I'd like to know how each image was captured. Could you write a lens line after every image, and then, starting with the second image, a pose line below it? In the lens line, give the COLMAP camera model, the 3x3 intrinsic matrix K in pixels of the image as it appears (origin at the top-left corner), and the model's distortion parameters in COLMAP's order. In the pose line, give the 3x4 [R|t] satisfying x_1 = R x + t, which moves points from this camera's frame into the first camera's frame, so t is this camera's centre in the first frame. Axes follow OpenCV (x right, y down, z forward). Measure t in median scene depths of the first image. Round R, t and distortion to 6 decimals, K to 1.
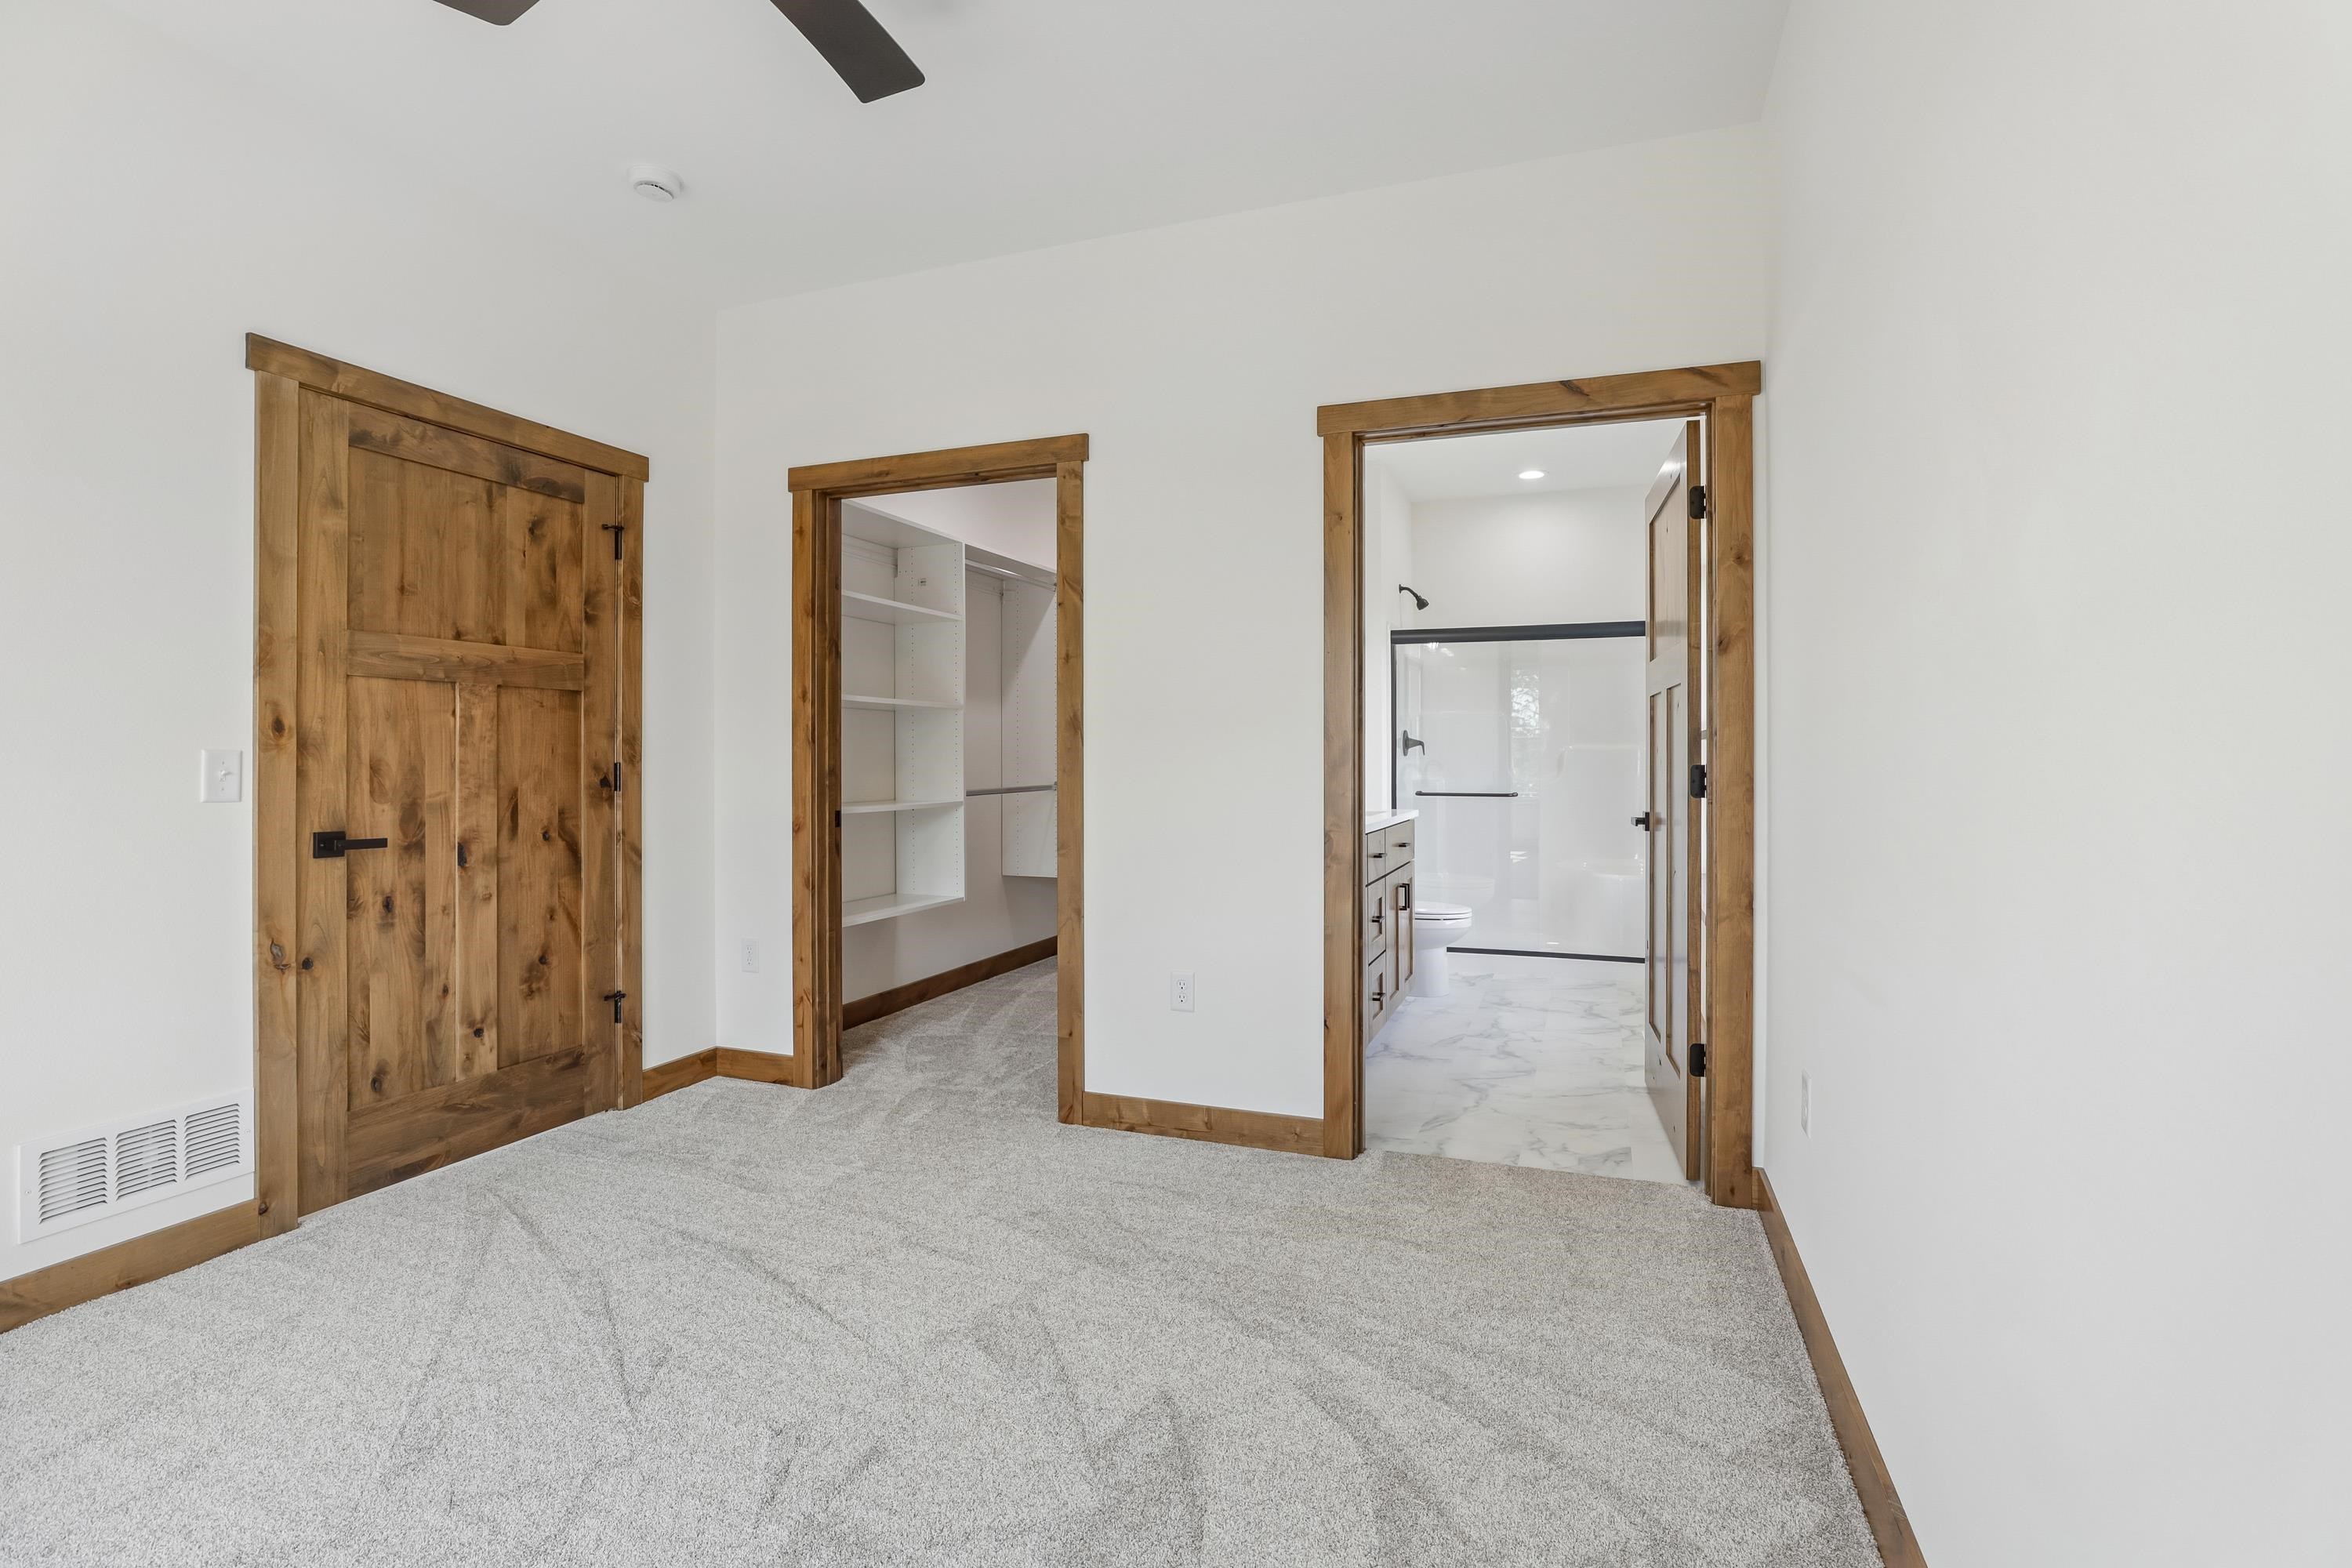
lens RADIAL K [[1092.1, 0, 1195.8], [0, 1092.1, 758.3], [0, 0, 1]] dist [-0.030621, 0.012640]
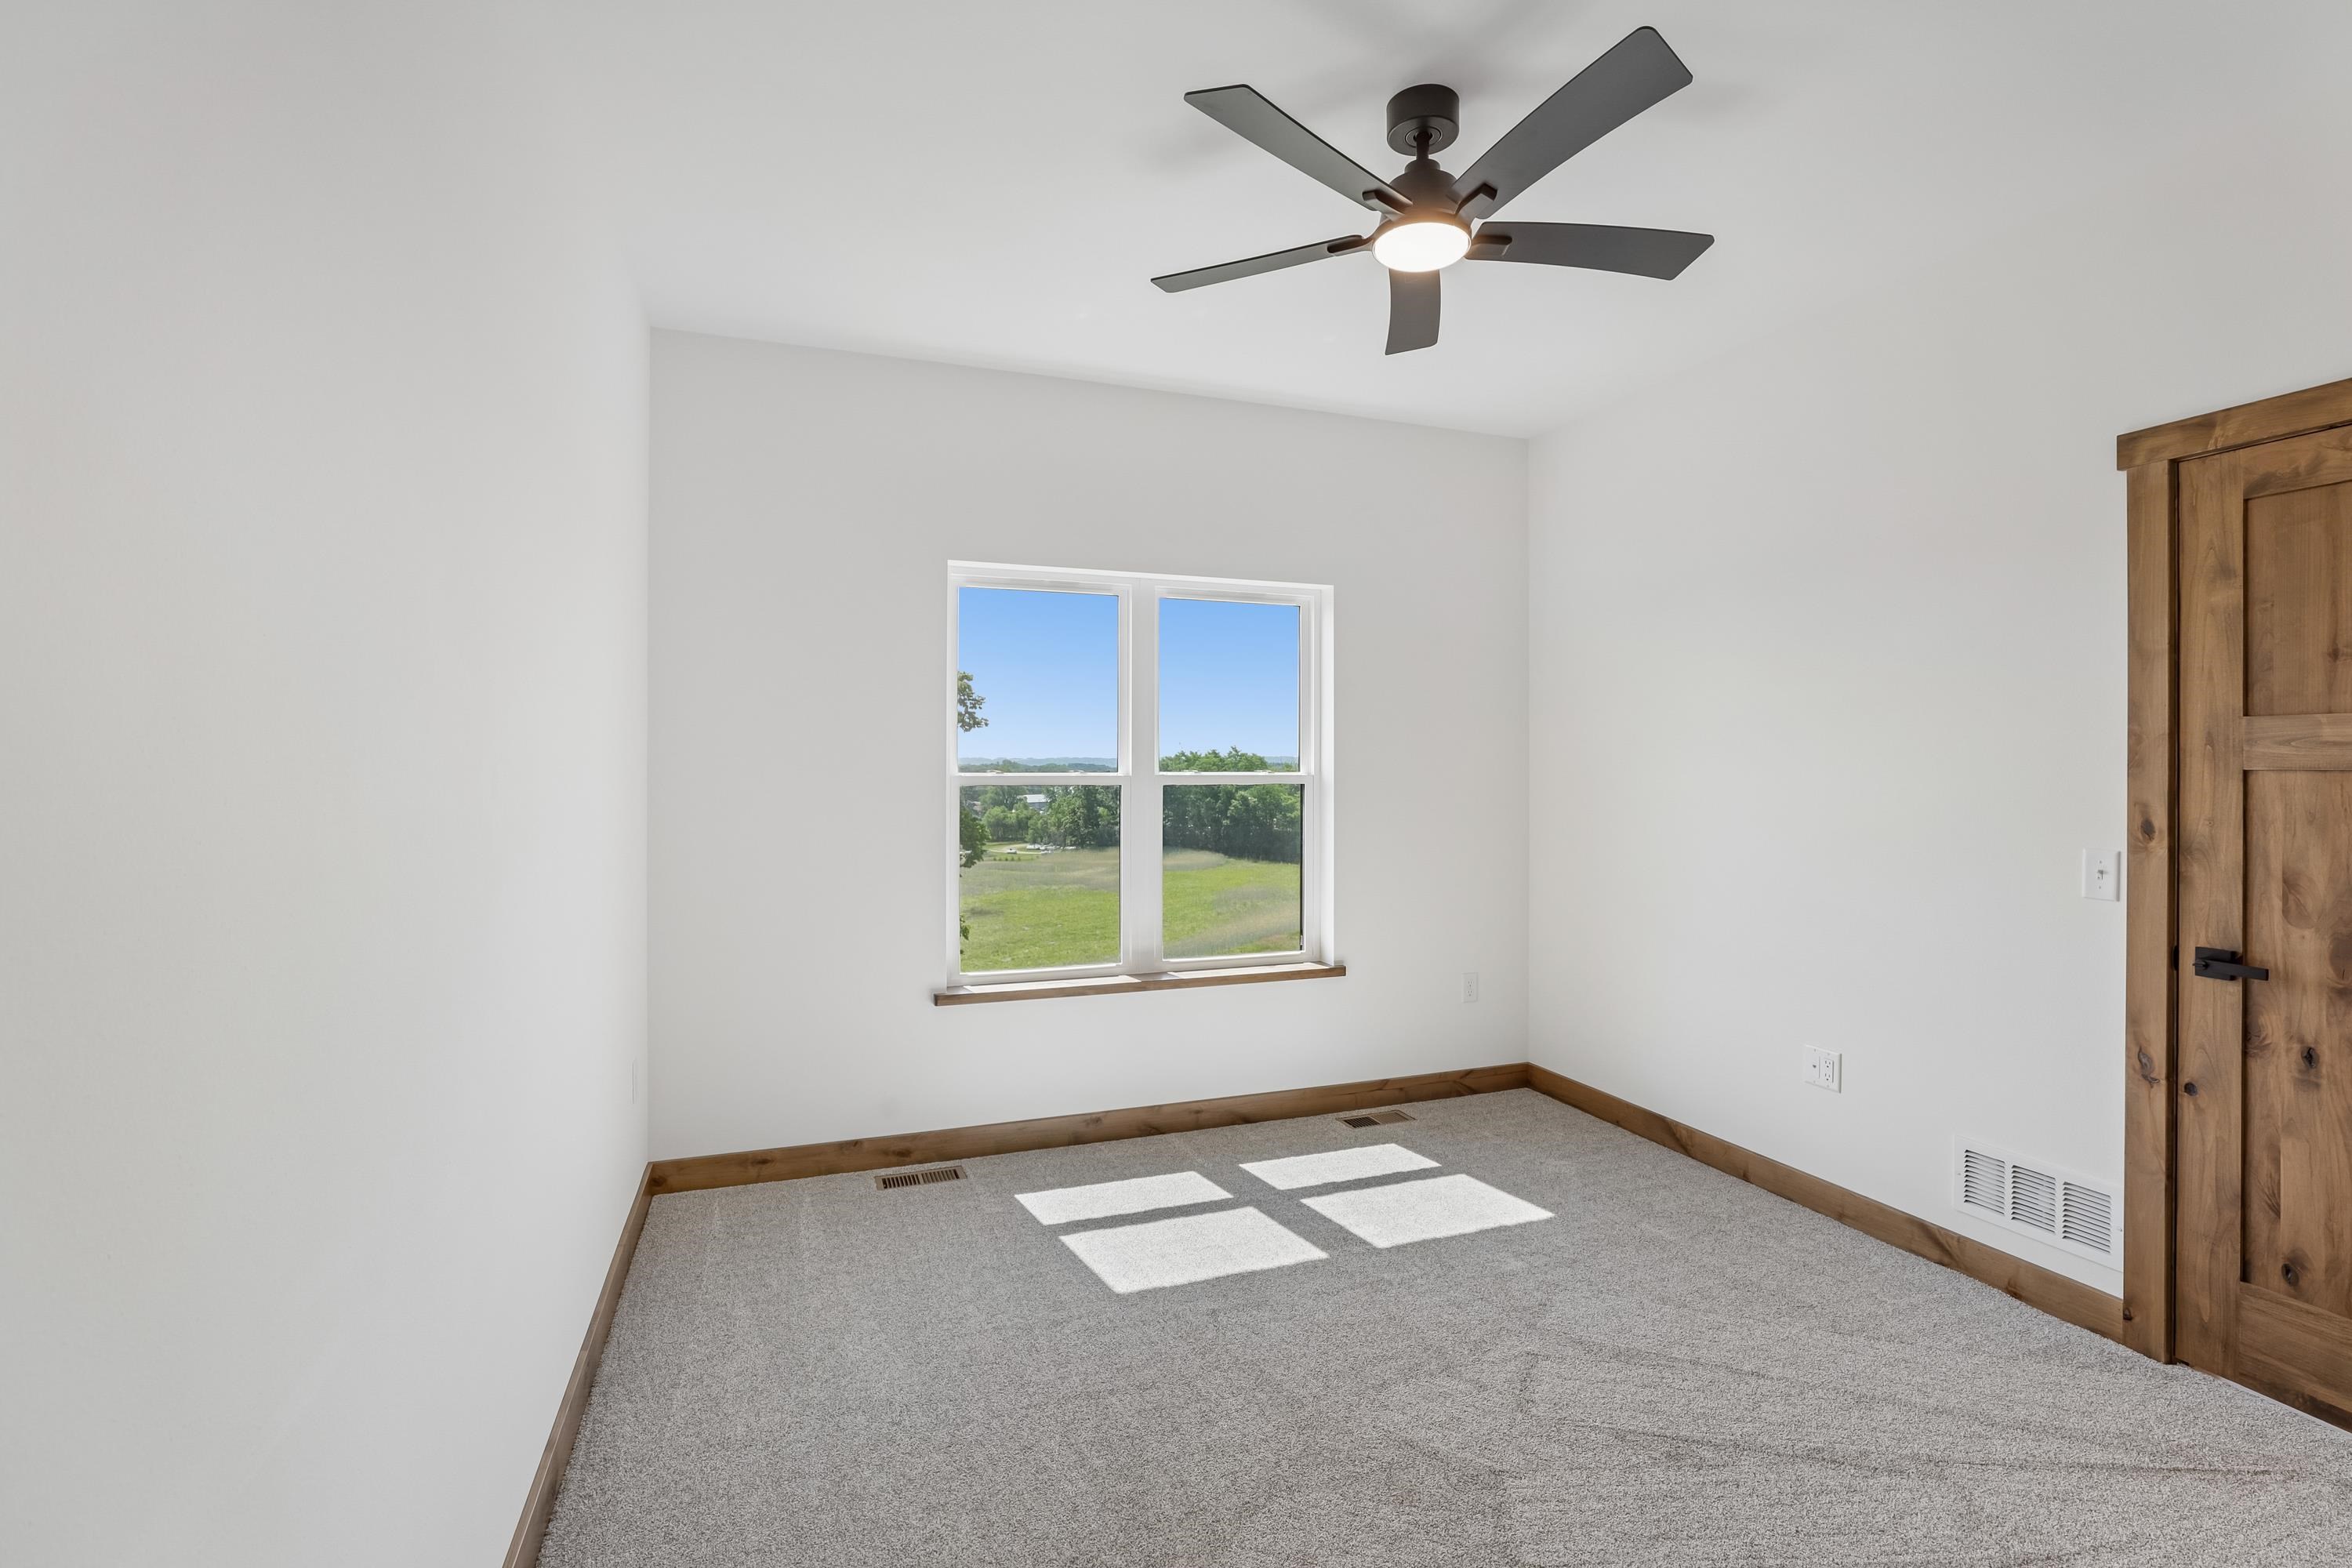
lens RADIAL K [[1092.1, 0, 1195.8], [0, 1092.1, 758.3], [0, 0, 1]] dist [-0.030621, 0.012640]
pose [[-0.762811, -0.002498, -0.646617, 0.396909], [0.001018, 0.999987, -0.005064, -0.083508], [0.646621, -0.004521, -0.762798, 1.116505]]
